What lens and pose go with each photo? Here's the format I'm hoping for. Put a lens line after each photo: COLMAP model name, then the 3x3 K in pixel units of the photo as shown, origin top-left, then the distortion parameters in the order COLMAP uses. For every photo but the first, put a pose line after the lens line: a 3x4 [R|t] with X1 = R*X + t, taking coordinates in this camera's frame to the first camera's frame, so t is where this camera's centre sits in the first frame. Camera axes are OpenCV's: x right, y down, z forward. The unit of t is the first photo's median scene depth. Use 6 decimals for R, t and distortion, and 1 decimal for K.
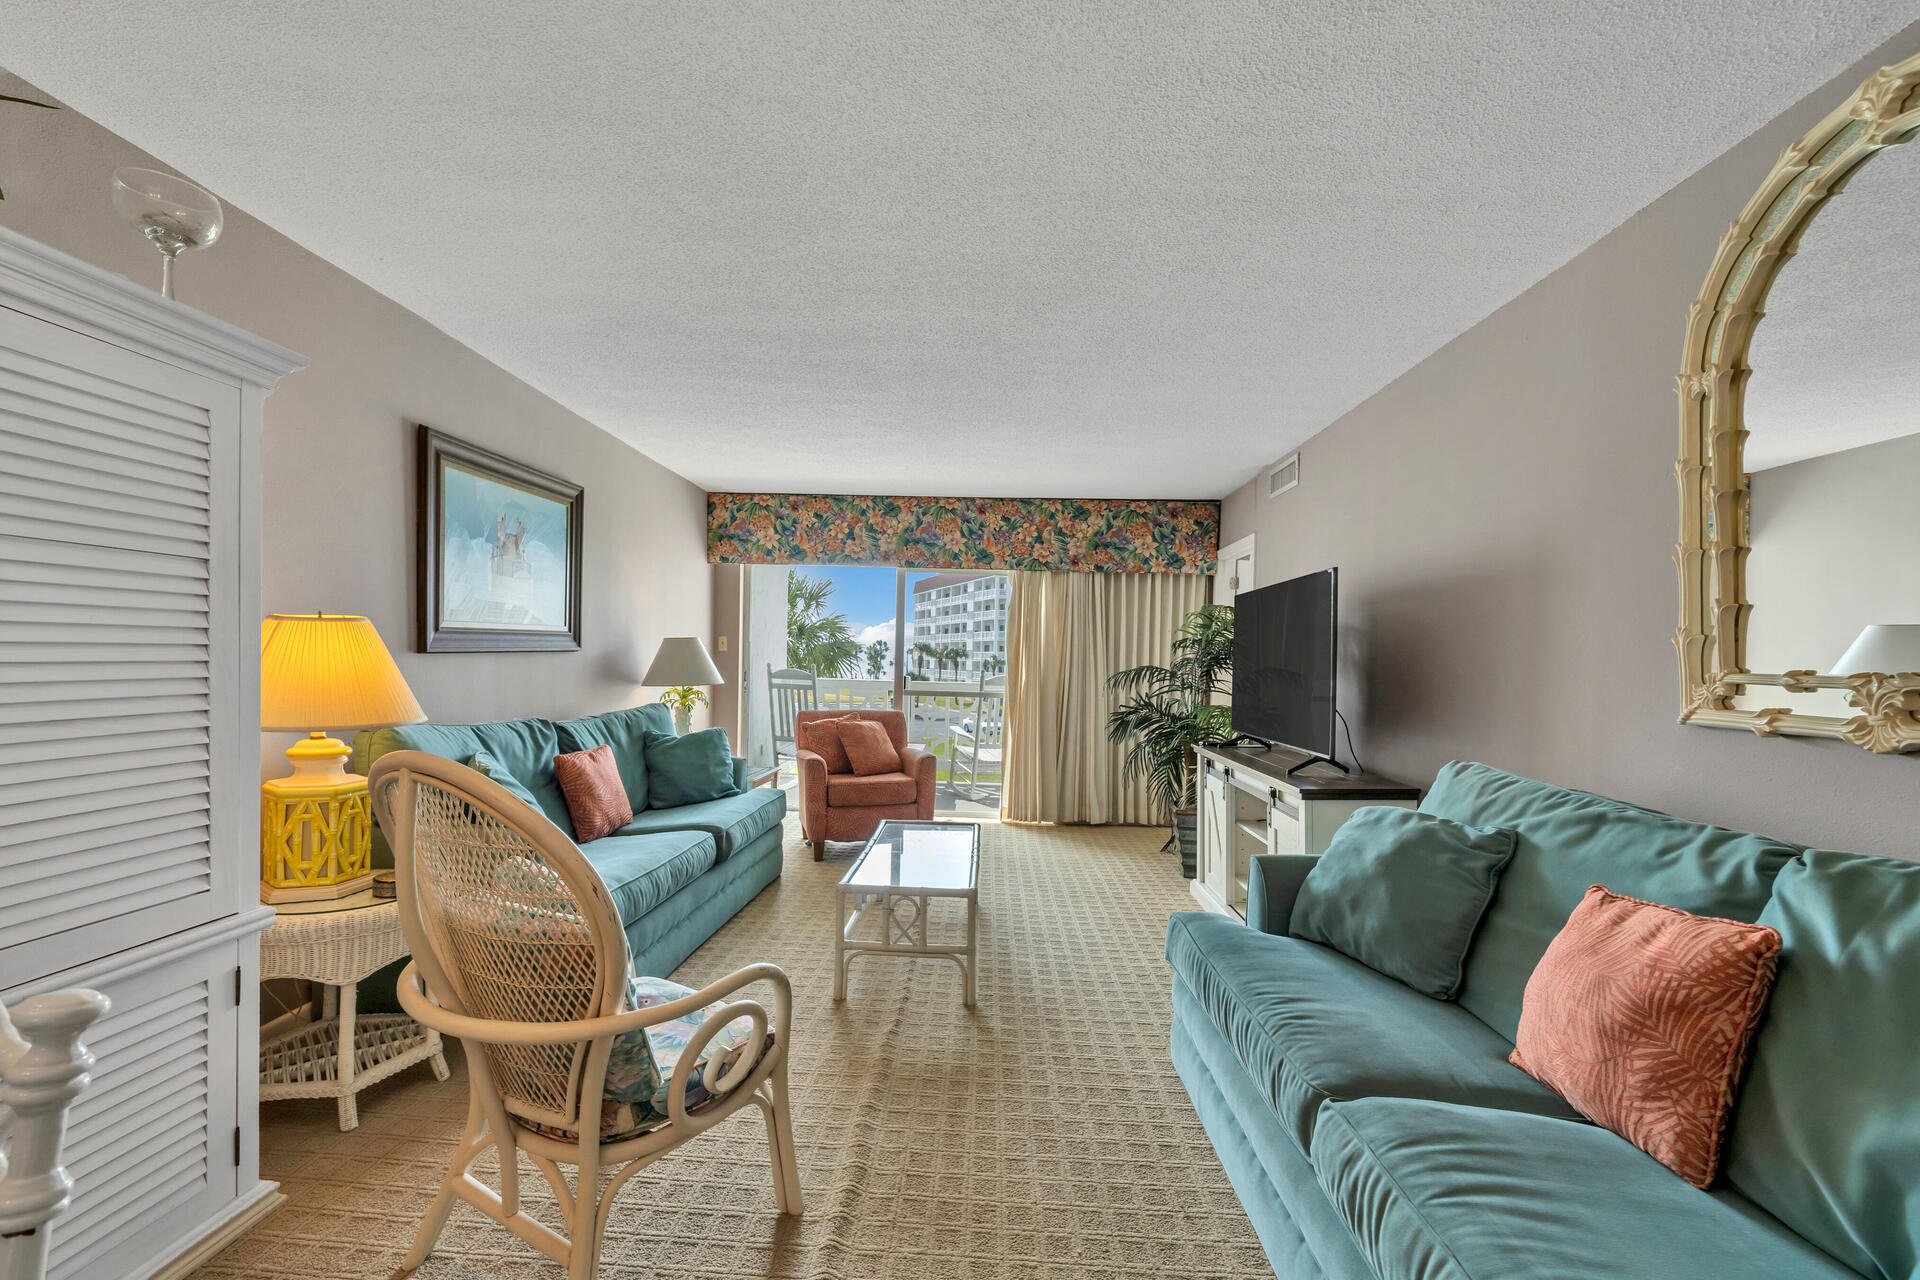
lens RADIAL K [[801.3, 0, 946.2], [0, 801.3, 678.8], [0, 0, 1]] dist [0.000950, -0.000191]
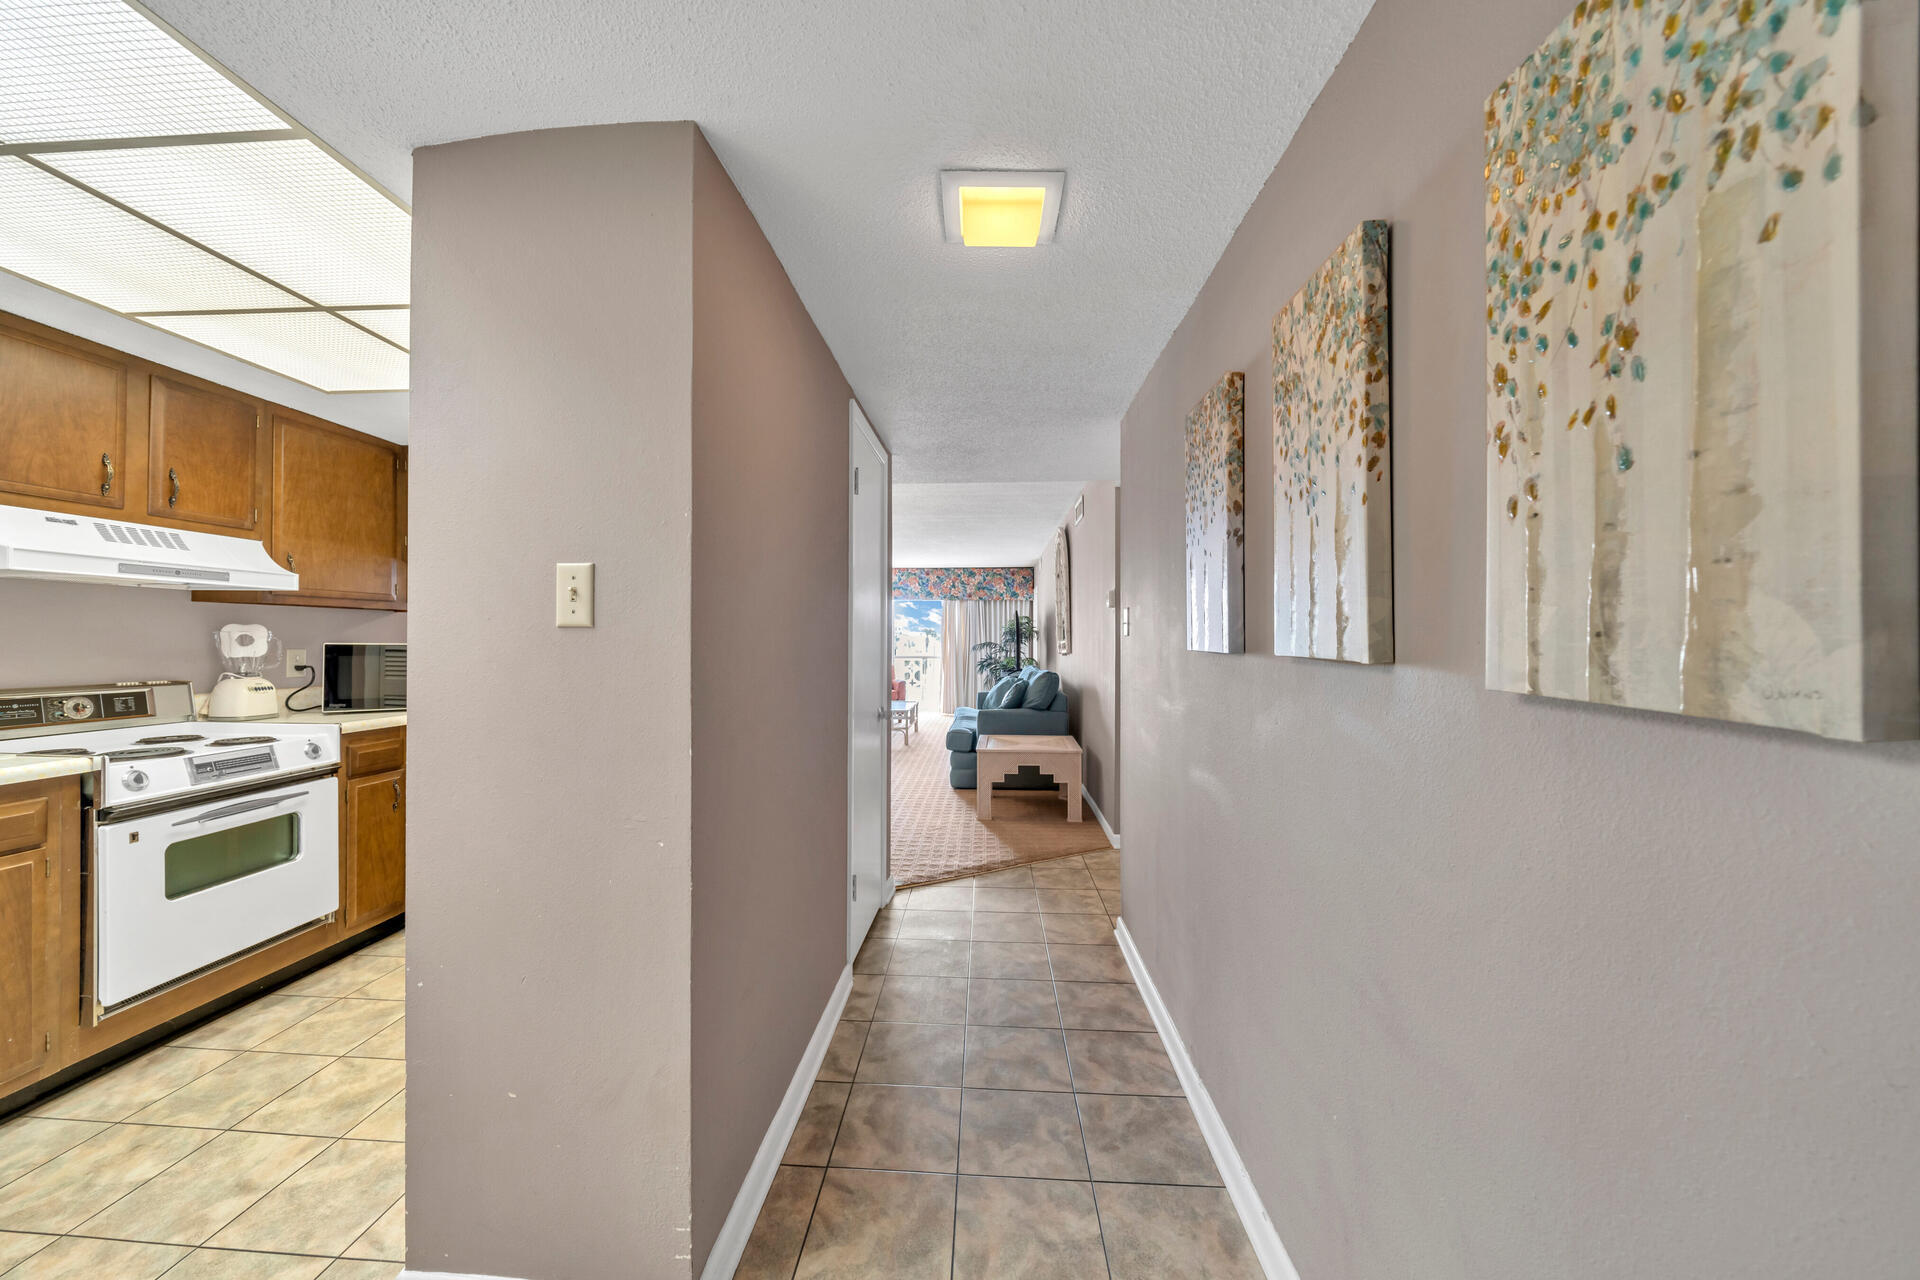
lens RADIAL K [[789.2, 0, 937.0], [0, 789.2, 634.1], [0, 0, 1]] dist [-0.002858, 0.000383]
pose [[0.999755, -0.021869, -0.003278, 0.088812], [0.021753, 0.999251, -0.031991, 0.034077], [0.003975, 0.031912, 0.999483, -1.419967]]
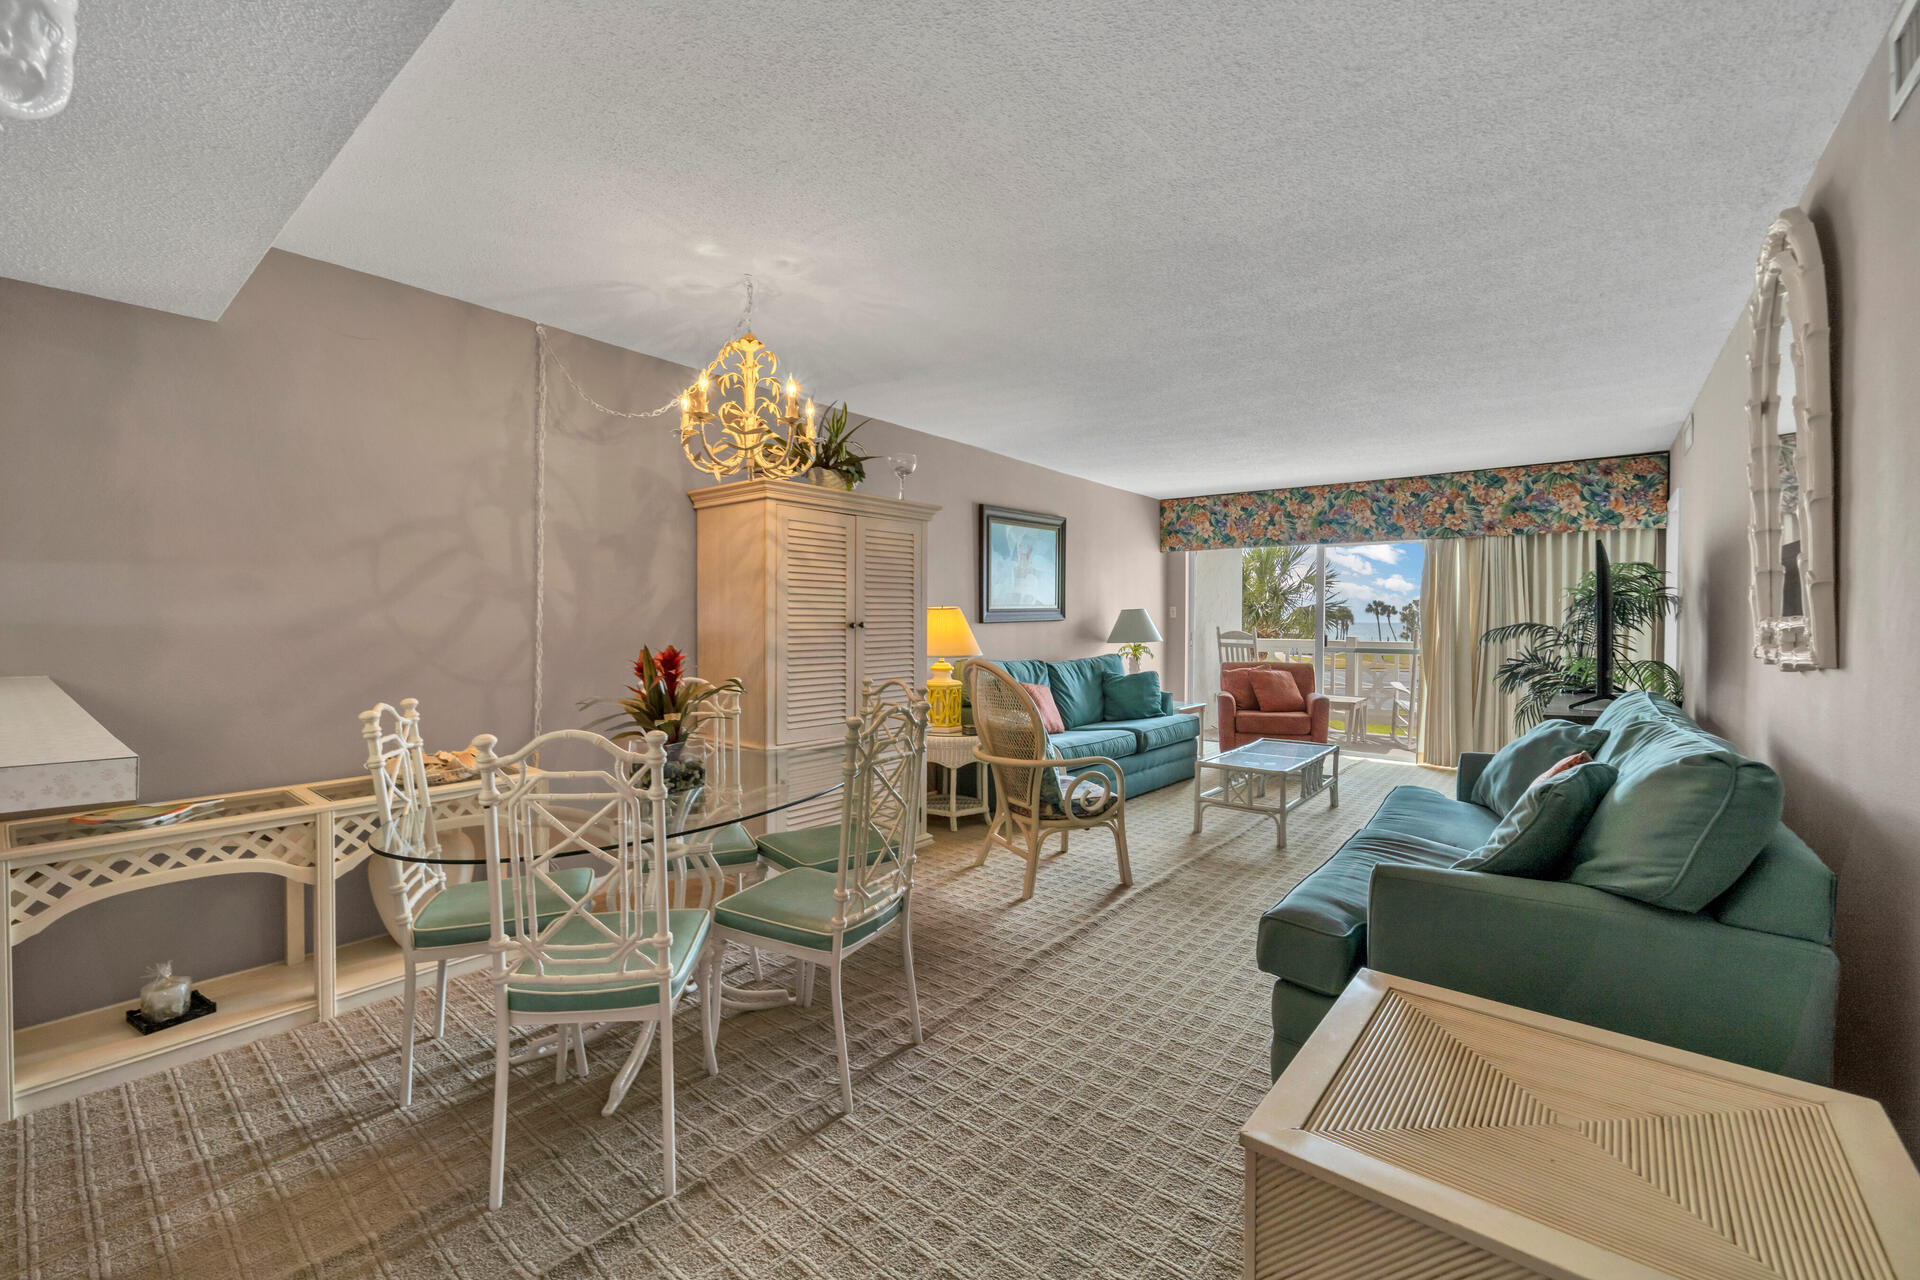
lens RADIAL K [[789.2, 0, 937.0], [0, 789.2, 634.1], [0, 0, 1]] dist [-0.002858, 0.000383]
pose [[0.802196, -0.010847, -0.596962, 0.233091], [0.002664, 0.999890, -0.014588, 0.012873], [0.597054, 0.010112, 0.802137, -0.346853]]
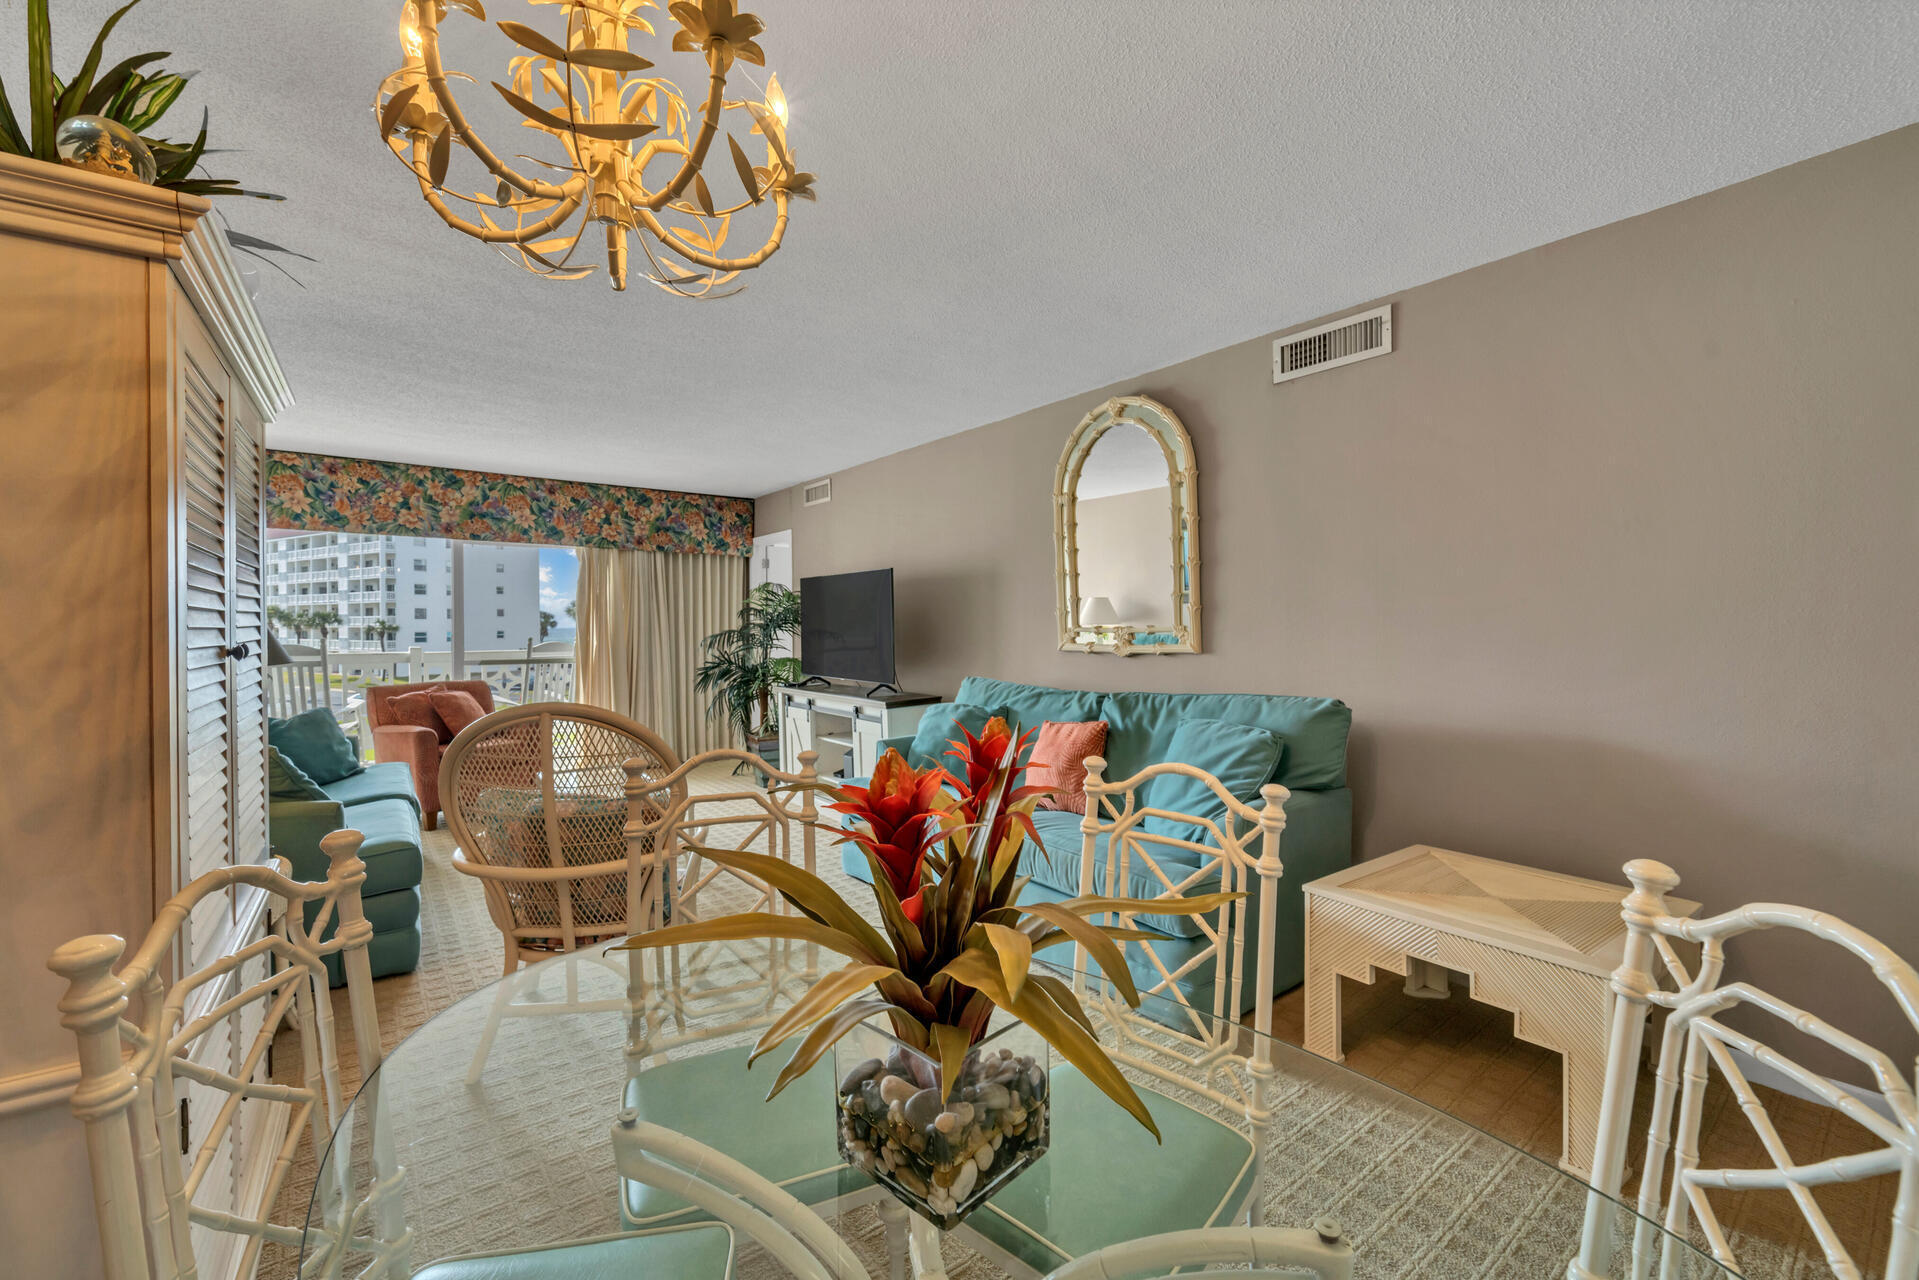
lens RADIAL K [[788.8, 0, 936.5], [0, 788.8, 634.1], [0, 0, 1]] dist [-0.002858, 0.000383]
pose [[0.770321, -0.031977, 0.636853, -0.288013], [0.035072, 0.999355, 0.007757, -0.007181], [-0.636690, 0.016360, 0.770946, -0.184194]]
